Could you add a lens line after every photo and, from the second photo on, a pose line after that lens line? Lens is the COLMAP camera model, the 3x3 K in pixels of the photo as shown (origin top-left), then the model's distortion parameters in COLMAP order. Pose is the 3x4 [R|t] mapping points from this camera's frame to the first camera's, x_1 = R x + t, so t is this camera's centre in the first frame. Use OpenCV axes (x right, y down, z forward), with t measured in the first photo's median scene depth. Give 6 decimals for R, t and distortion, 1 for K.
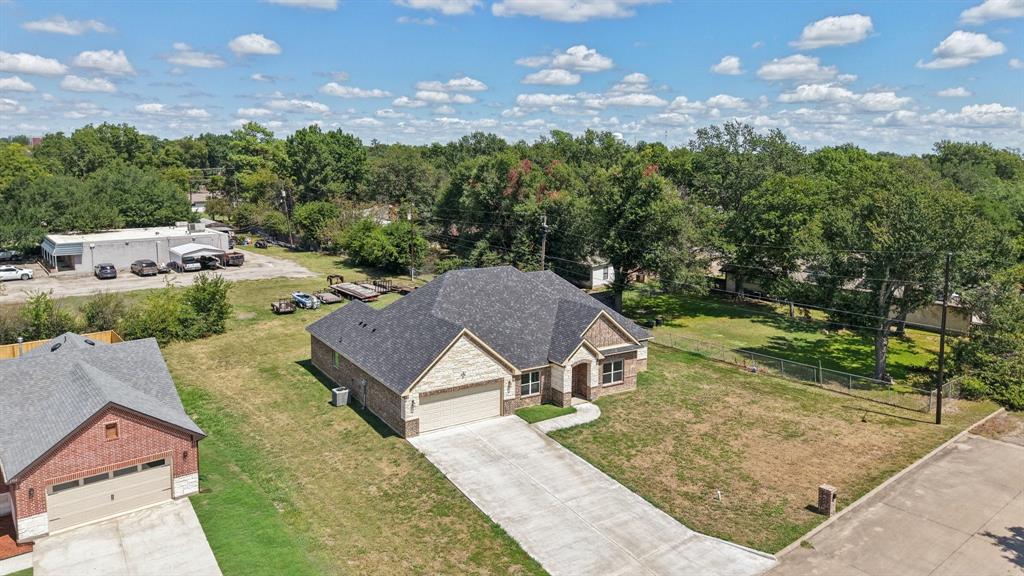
lens RADIAL K [[702.8, 0, 512.1], [0, 702.8, 278.1], [0, 0, 1]] dist [0.021517, -0.019467]
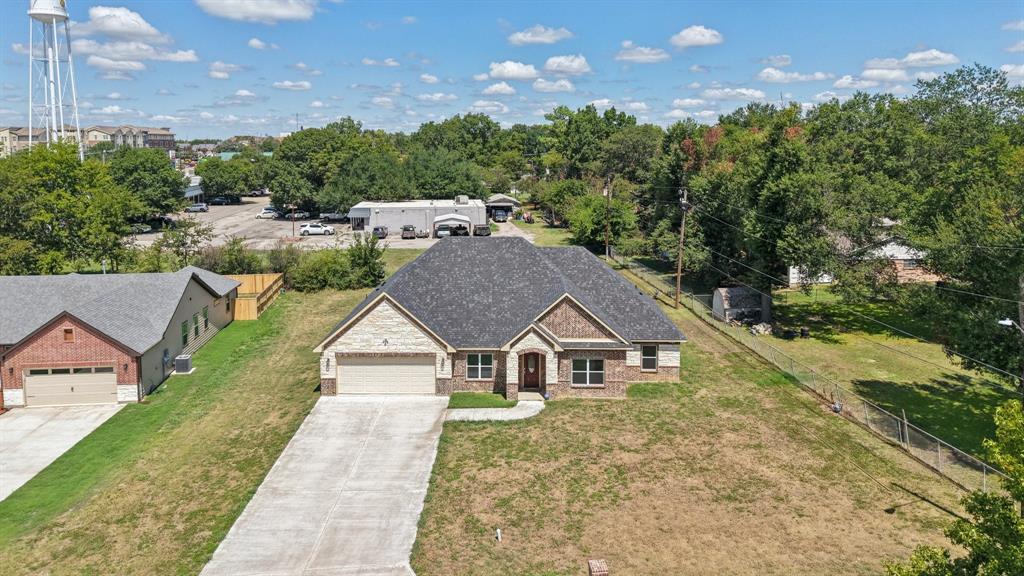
lens RADIAL K [[702.8, 0, 500.3], [0, 702.8, 227.3], [0, 0, 1]] dist [0.021517, -0.019467]
pose [[0.829000, 0.054129, -0.556623, 0.557864], [-0.084154, 0.996046, -0.028474, -0.003309], [0.552880, 0.070447, 0.830277, 0.268219]]
